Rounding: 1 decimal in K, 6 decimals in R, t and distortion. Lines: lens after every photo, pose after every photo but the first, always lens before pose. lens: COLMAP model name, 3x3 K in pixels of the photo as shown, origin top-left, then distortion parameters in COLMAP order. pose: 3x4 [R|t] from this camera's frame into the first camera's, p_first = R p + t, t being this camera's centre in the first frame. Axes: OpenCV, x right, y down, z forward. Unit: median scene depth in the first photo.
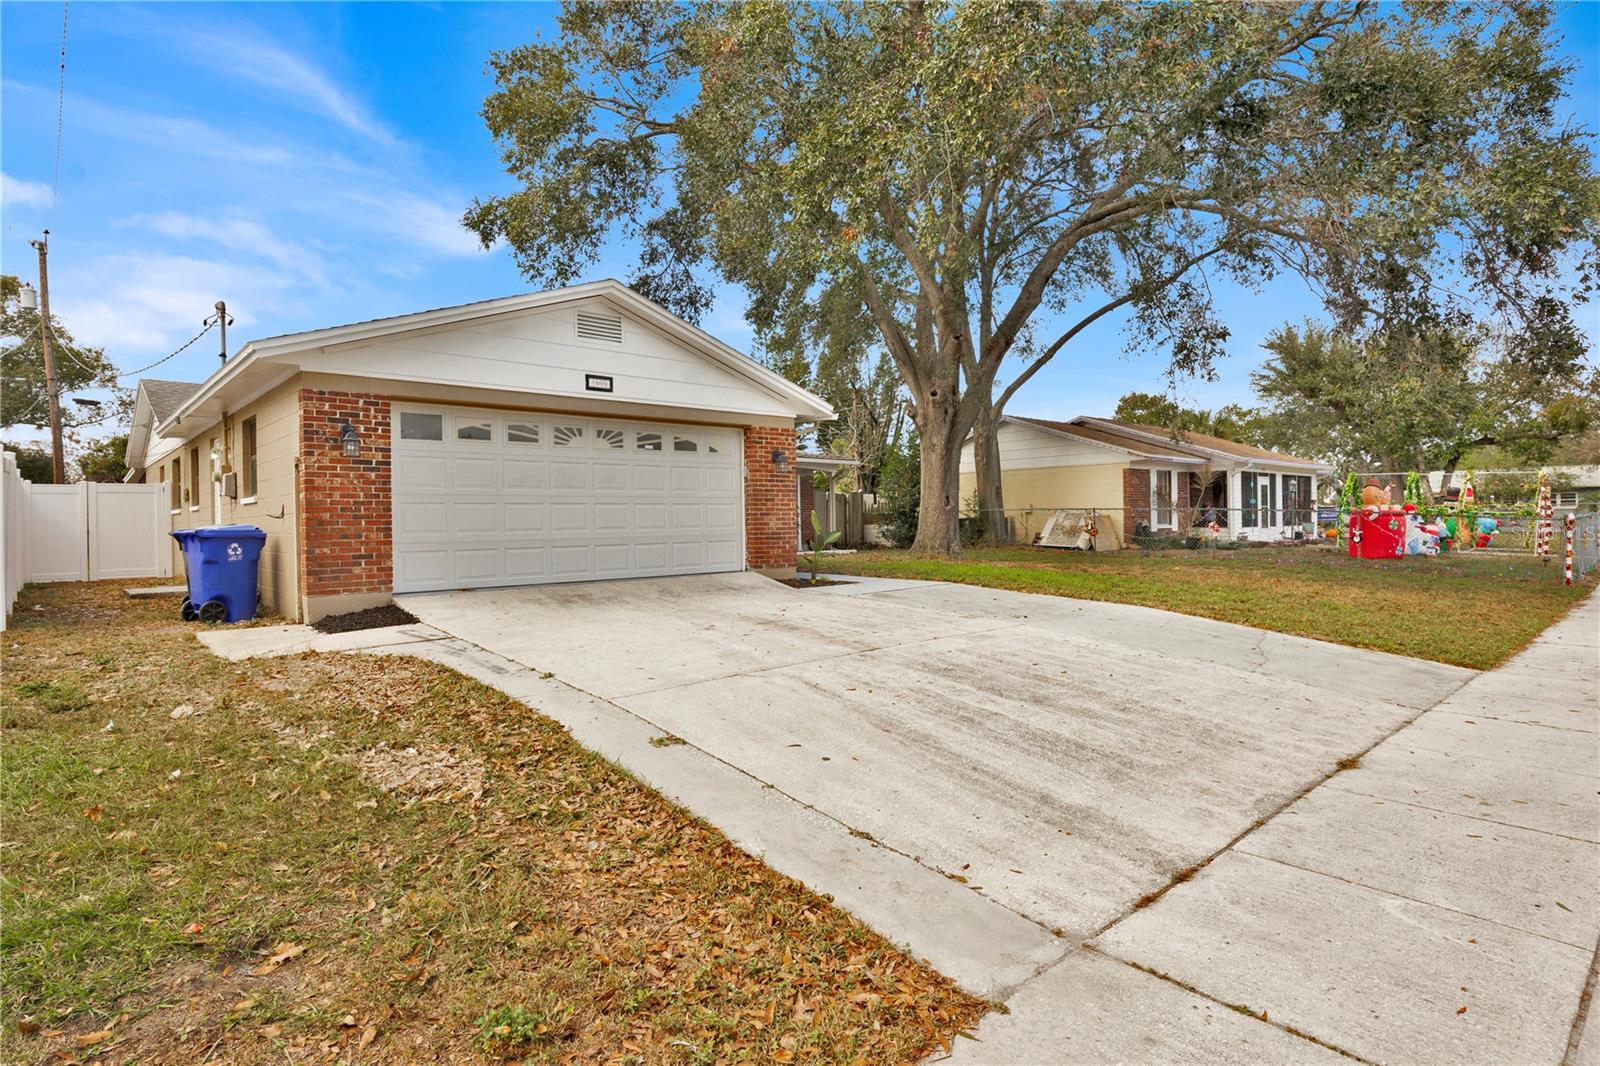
lens RADIAL K [[836.1, 0, 797.9], [0, 836.1, 530.6], [0, 0, 1]] dist [0.001681, 0.000041]
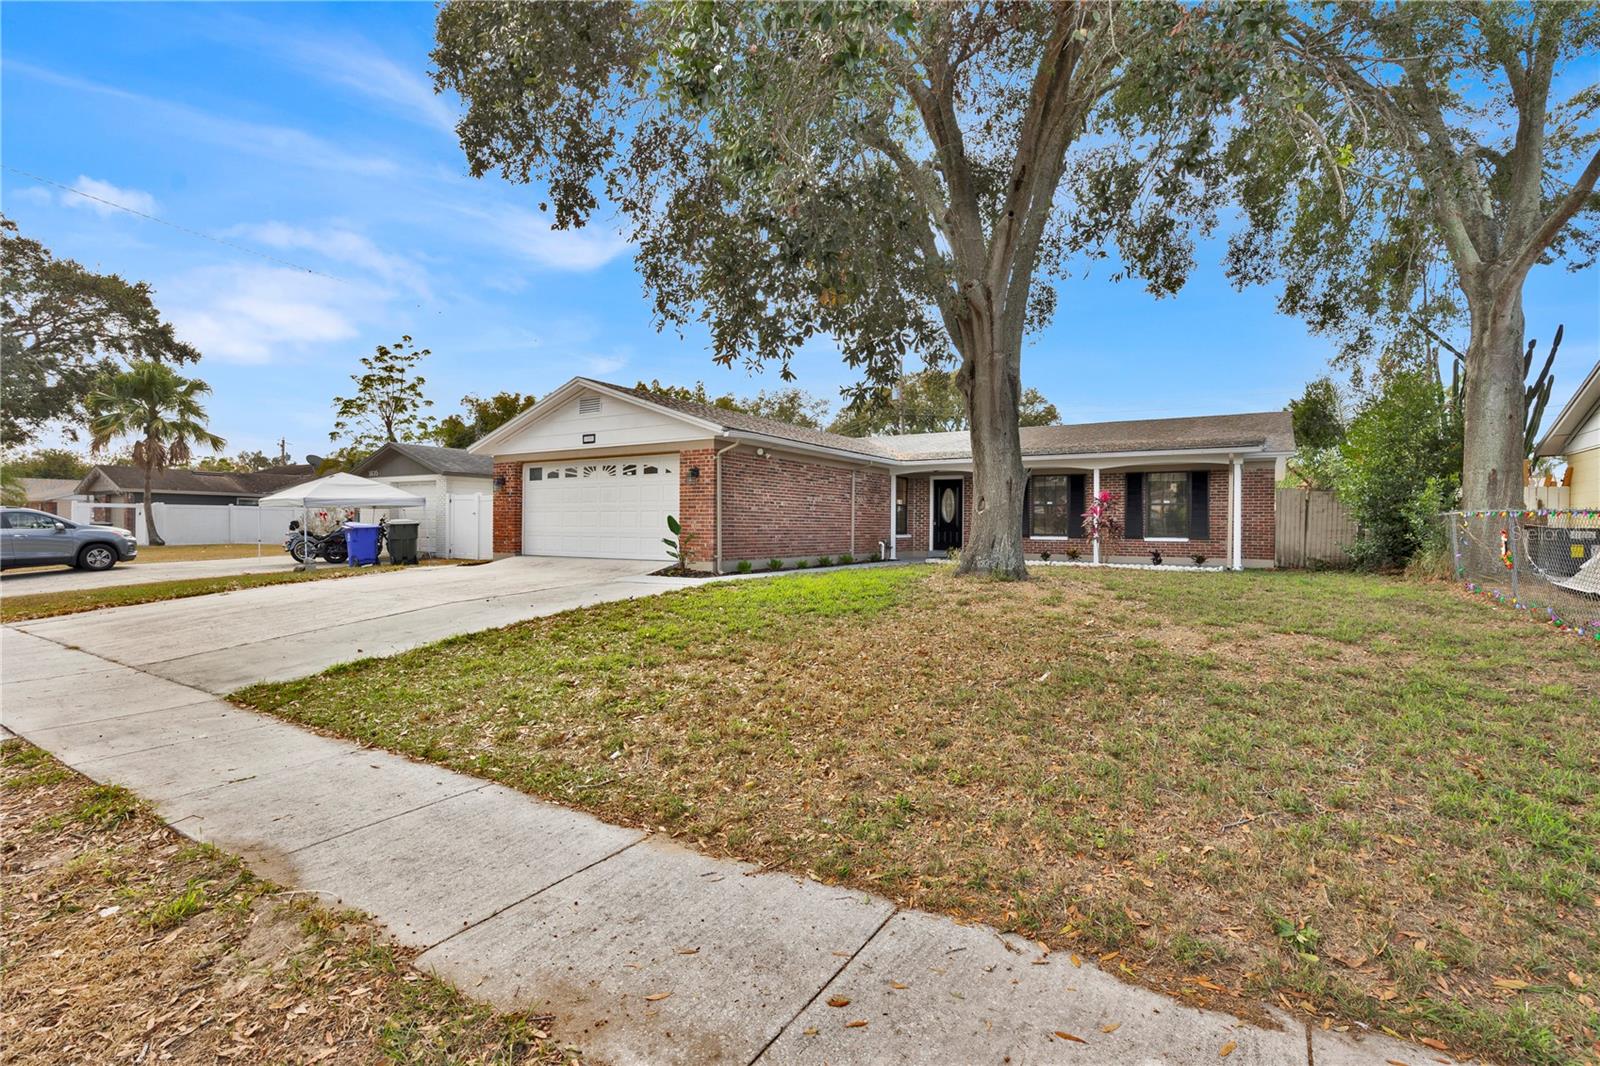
lens RADIAL K [[735.8, 0, 798.2], [0, 735.8, 528.5], [0, 0, 1]] dist [-0.005108, -0.000049]
pose [[0.271256, 0.014286, -0.962401, 1.257033], [-0.024364, 0.999671, 0.007972, -0.019171], [0.962199, 0.021285, 0.271515, 0.985663]]
